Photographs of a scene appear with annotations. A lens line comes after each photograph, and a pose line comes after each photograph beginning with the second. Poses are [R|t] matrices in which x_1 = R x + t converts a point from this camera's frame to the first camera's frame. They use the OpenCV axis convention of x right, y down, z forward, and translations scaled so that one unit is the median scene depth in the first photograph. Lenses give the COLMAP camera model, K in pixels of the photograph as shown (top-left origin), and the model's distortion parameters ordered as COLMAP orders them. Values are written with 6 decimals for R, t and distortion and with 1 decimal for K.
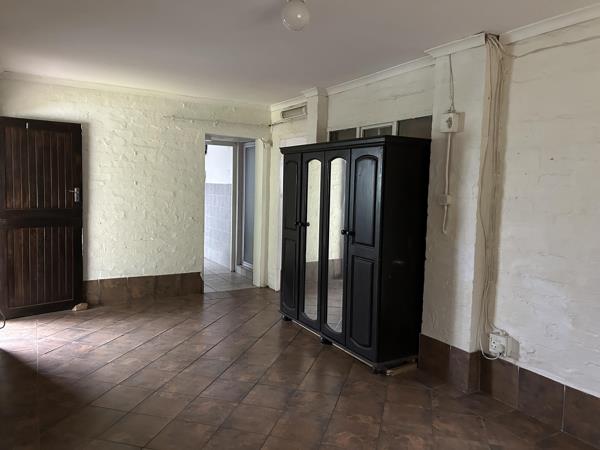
lens RADIAL K [[453.1, 0, 297.8], [0, 453.1, 222.3], [0, 0, 1]] dist [0.002857, -0.000671]
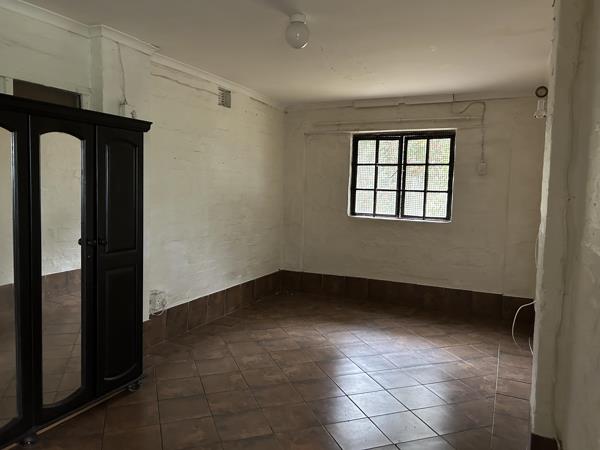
lens RADIAL K [[453.1, 0, 297.8], [0, 453.1, 222.3], [0, 0, 1]] dist [0.002857, -0.000671]
pose [[-0.559576, -0.099865, 0.822740, -0.814320], [0.039089, 0.988429, 0.146562, -0.121593], [-0.827857, 0.114172, -0.549198, 1.375383]]
